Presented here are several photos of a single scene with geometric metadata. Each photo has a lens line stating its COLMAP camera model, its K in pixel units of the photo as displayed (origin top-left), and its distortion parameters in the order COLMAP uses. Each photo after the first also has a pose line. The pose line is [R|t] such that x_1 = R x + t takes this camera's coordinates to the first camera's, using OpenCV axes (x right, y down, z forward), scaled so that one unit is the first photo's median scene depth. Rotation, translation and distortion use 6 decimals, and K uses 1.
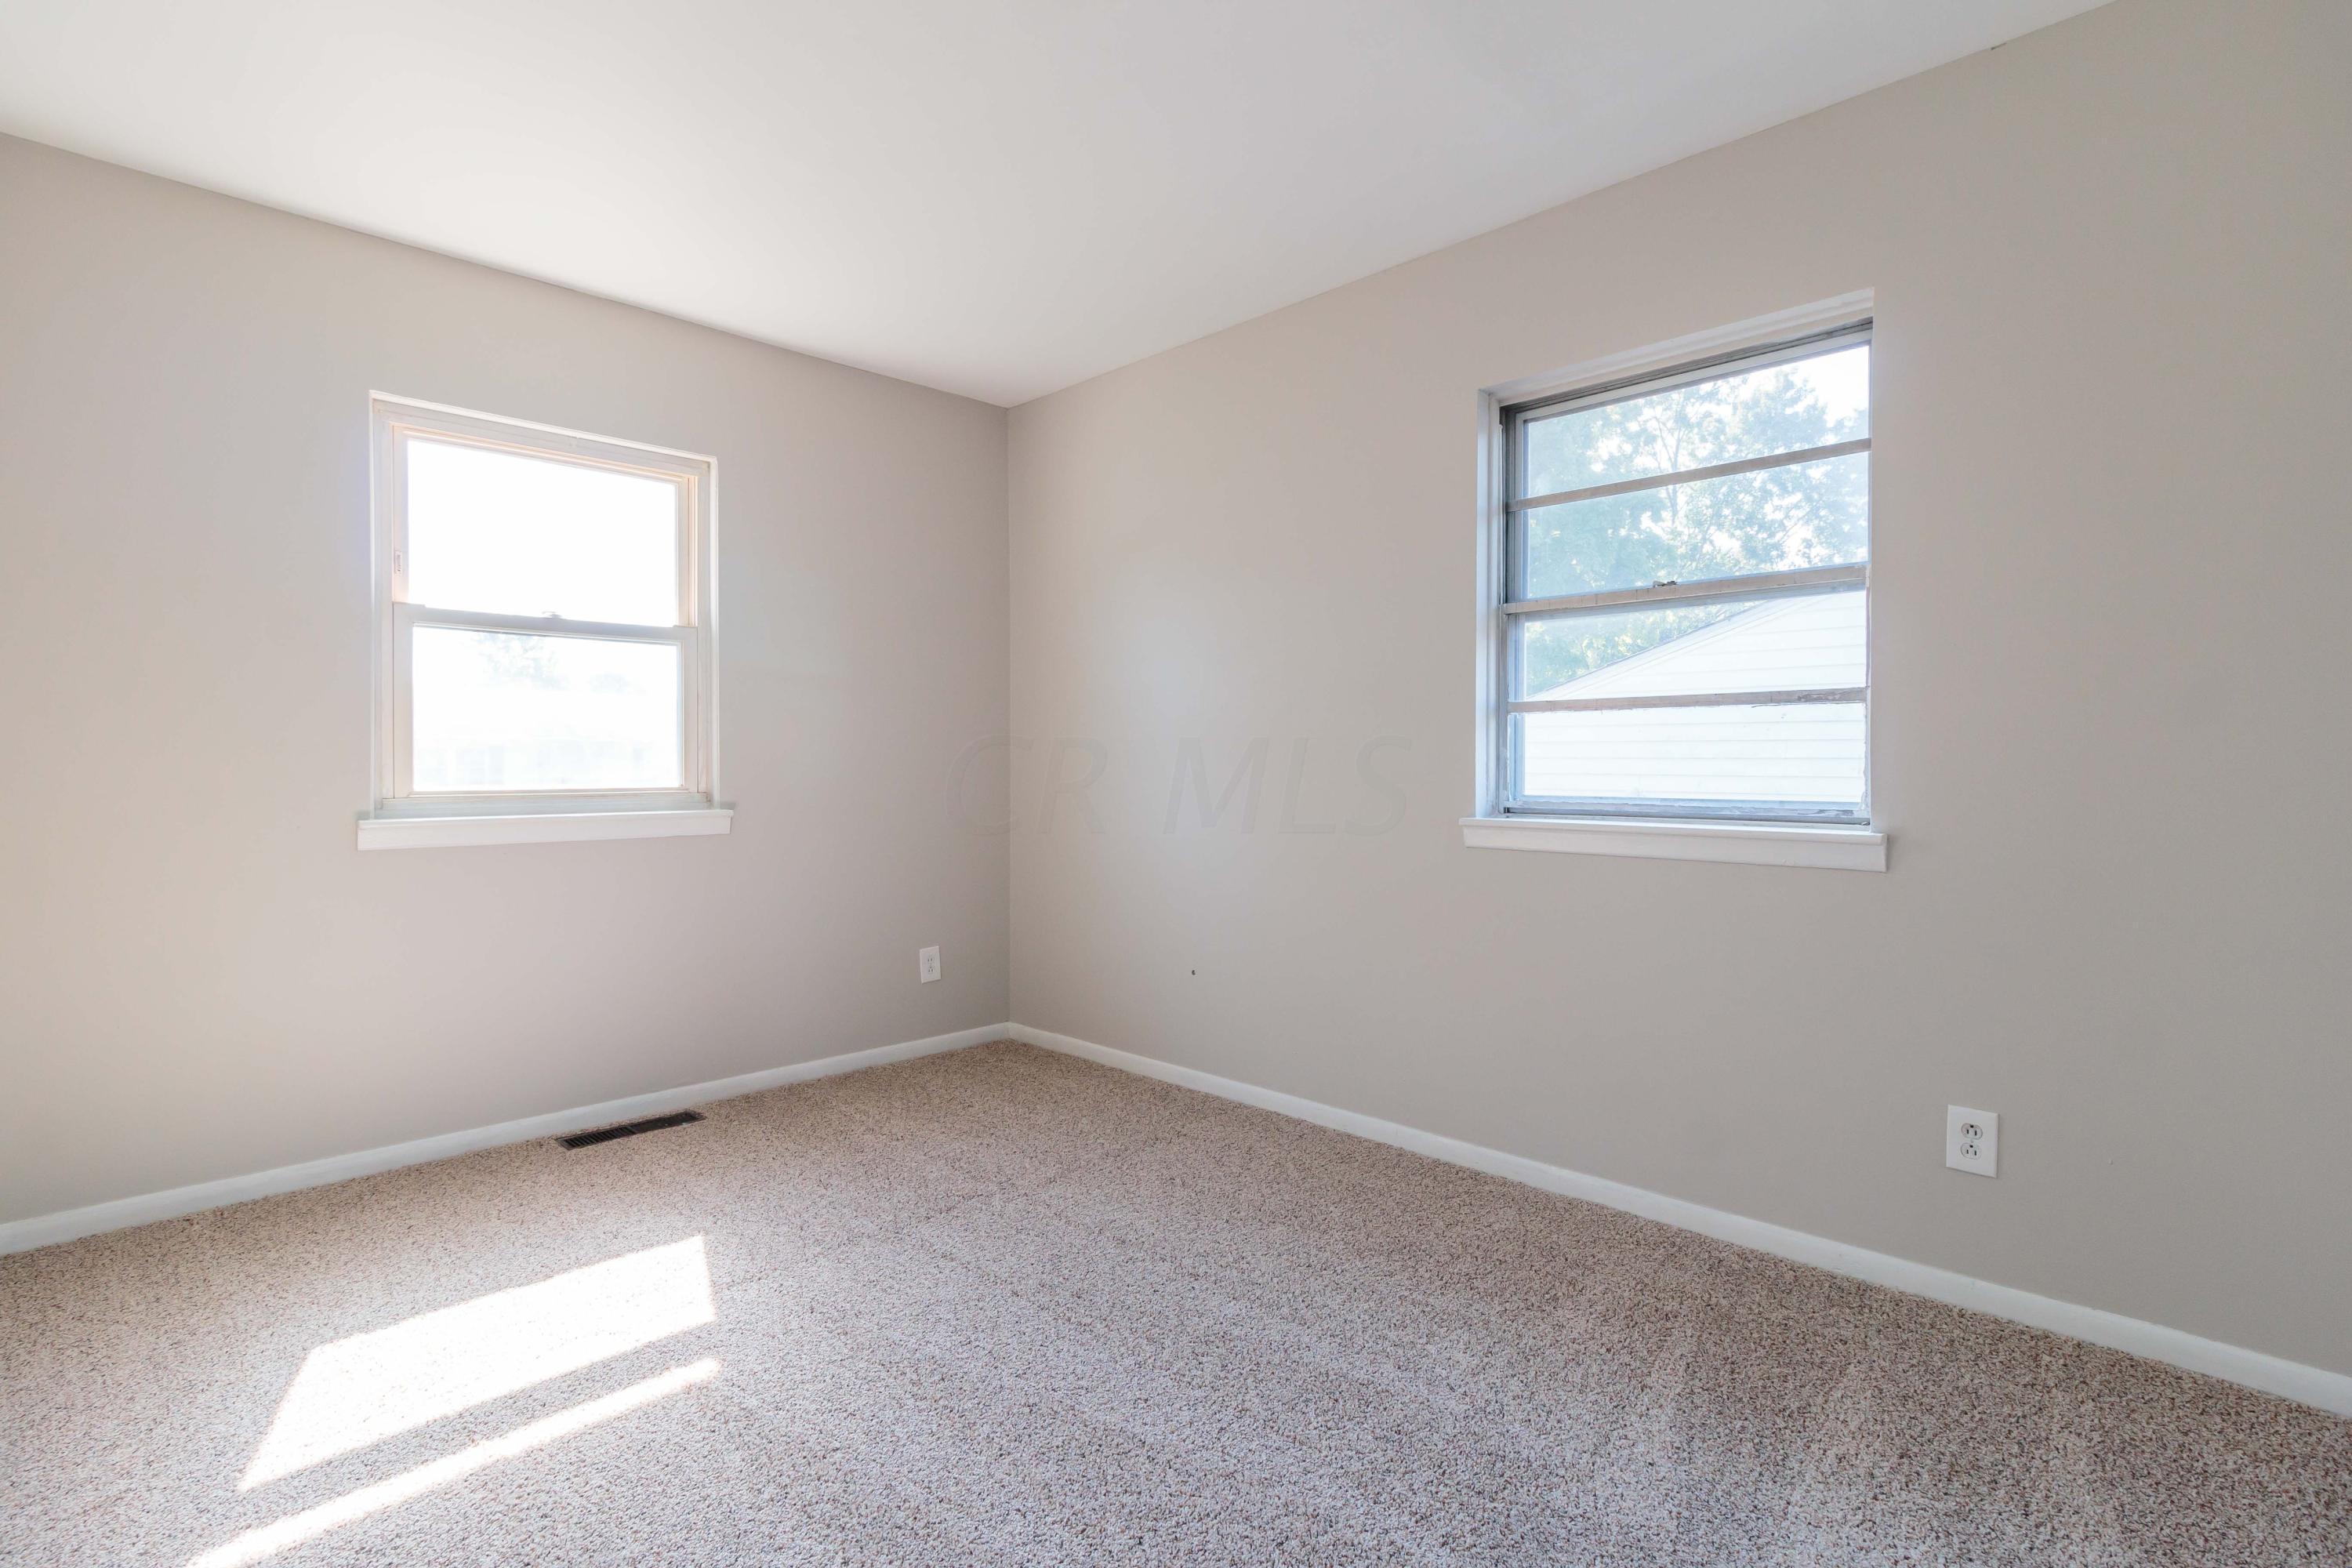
lens RADIAL K [[1136.0, 0, 1181.4], [0, 1136.0, 777.2], [0, 0, 1]] dist [-0.001999, -0.000770]
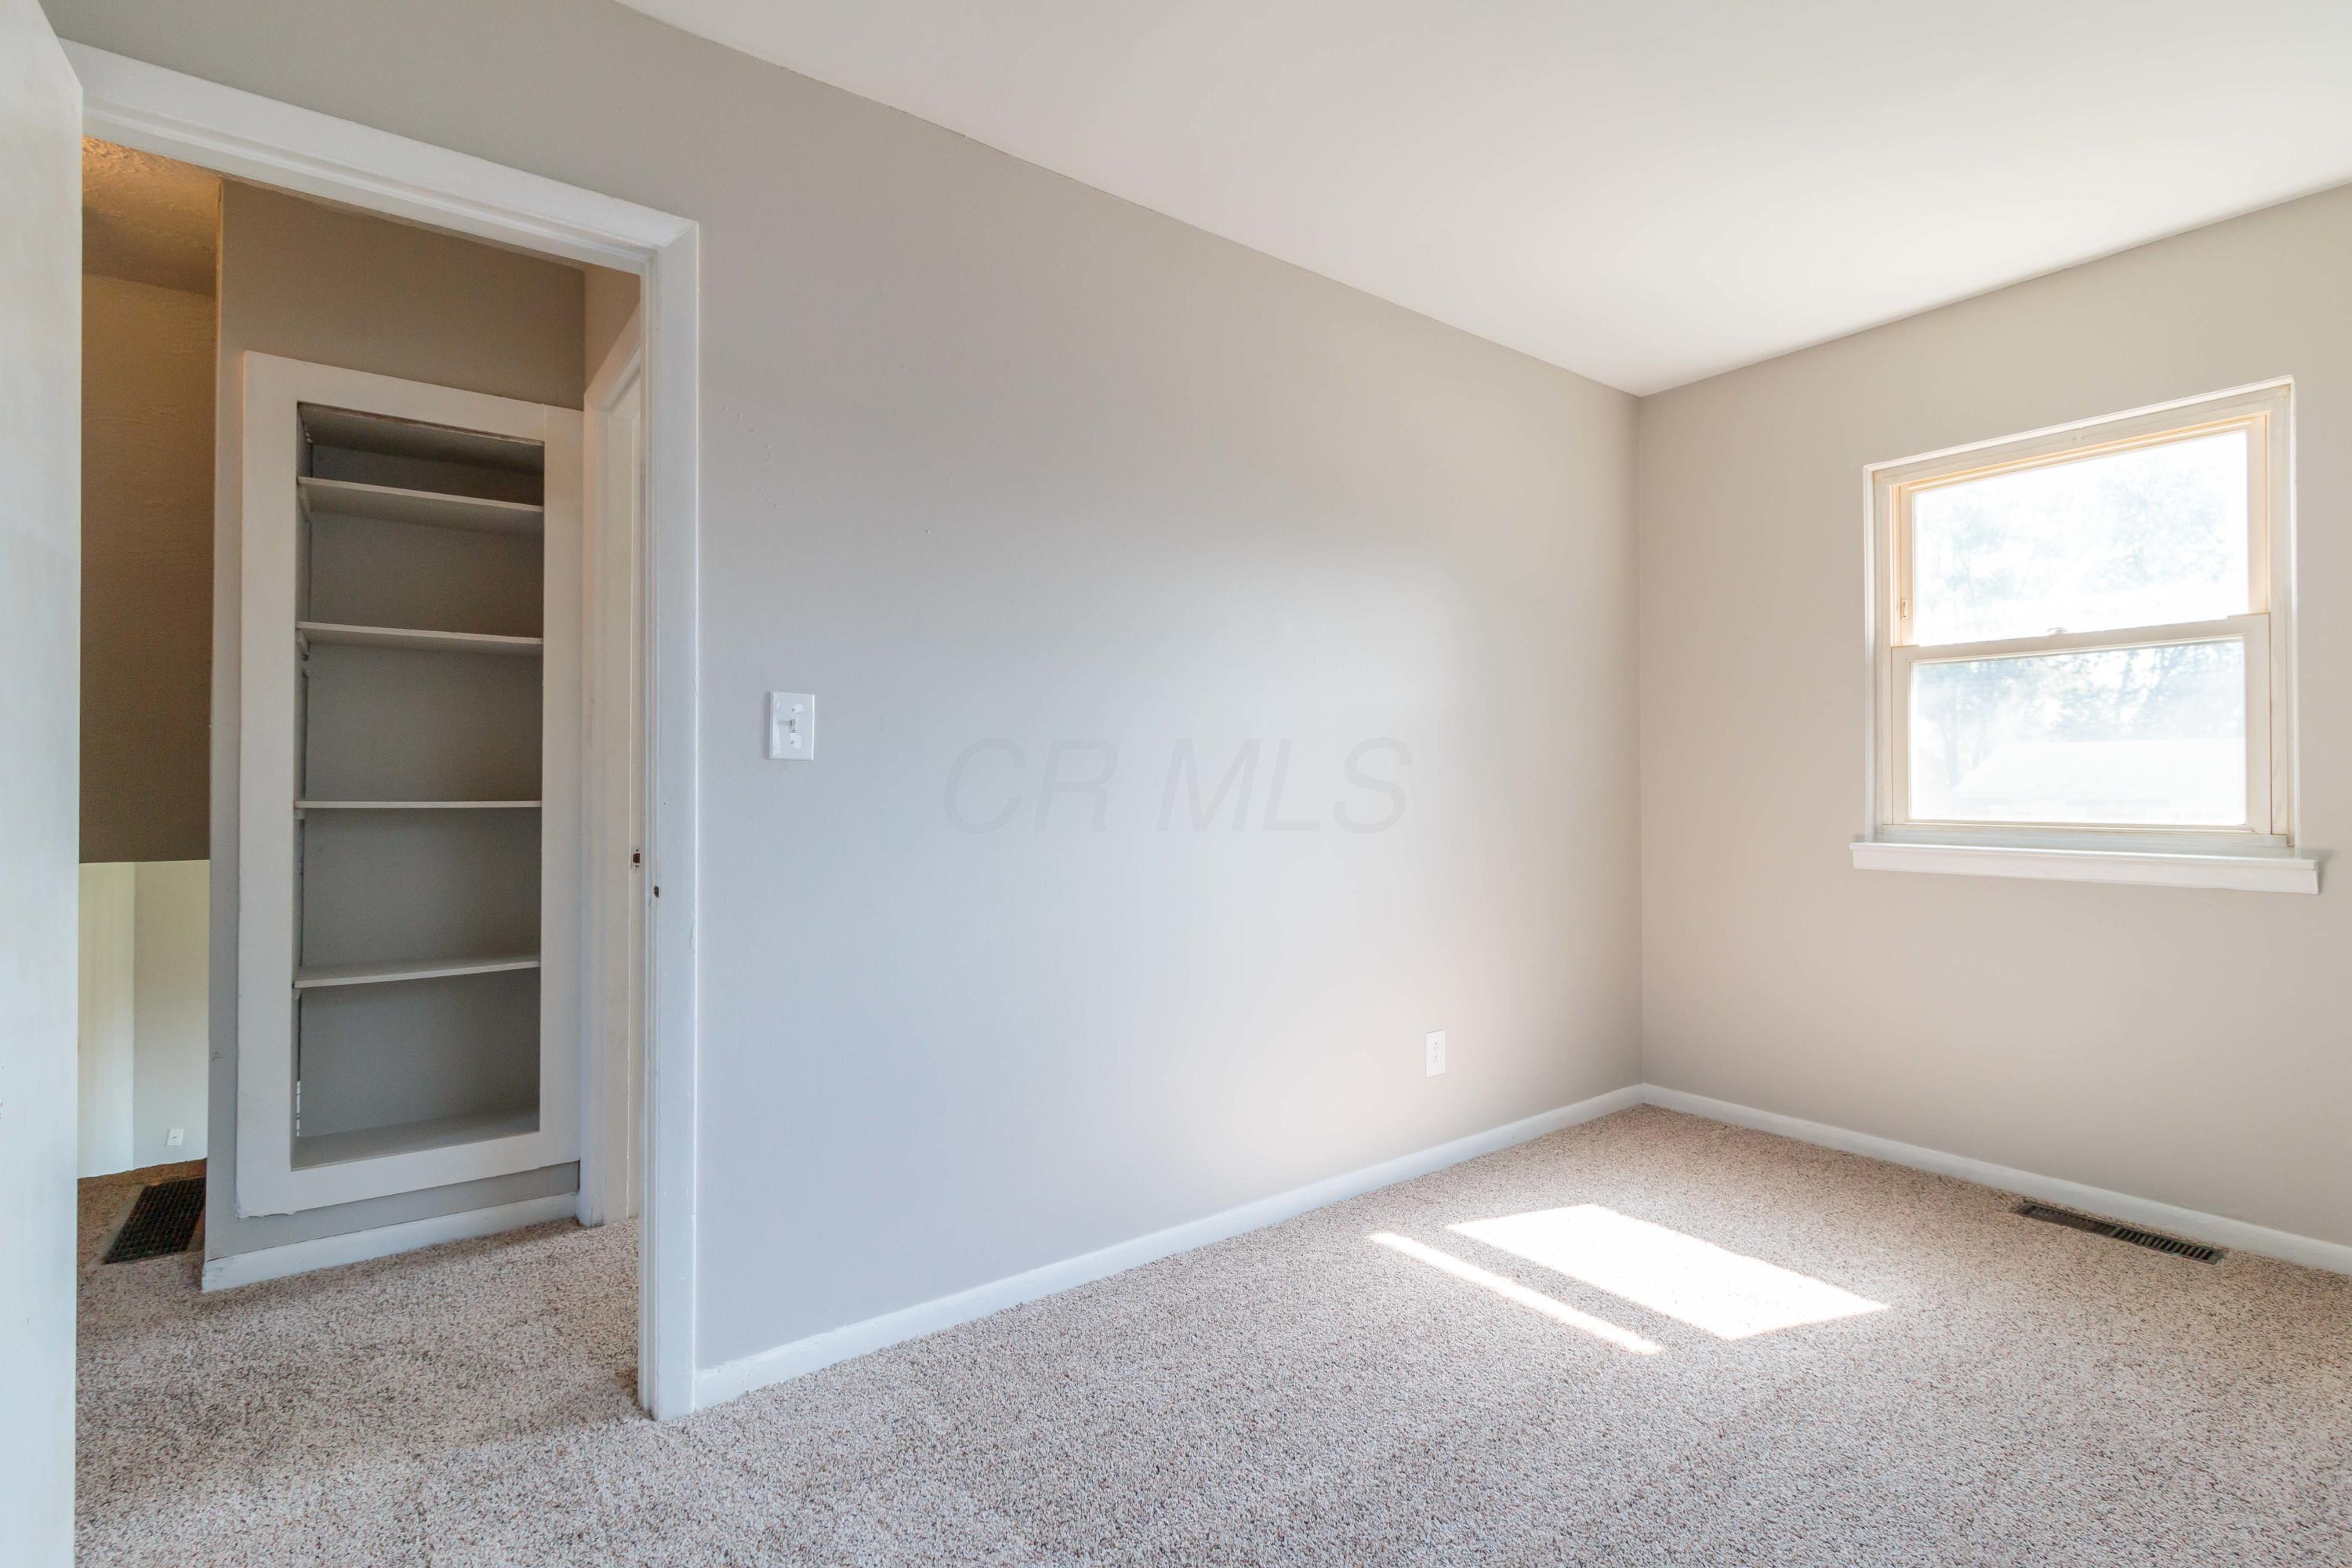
lens RADIAL K [[1091.6, 0, 1176.0], [0, 1091.6, 784.0], [0, 0, 1]] dist [0.002100, 0.000372]
pose [[-0.156703, -0.004878, -0.987634, 0.464967], [-0.016870, 0.999855, -0.002262, -0.006598], [0.987502, 0.016307, -0.156763, 0.481973]]
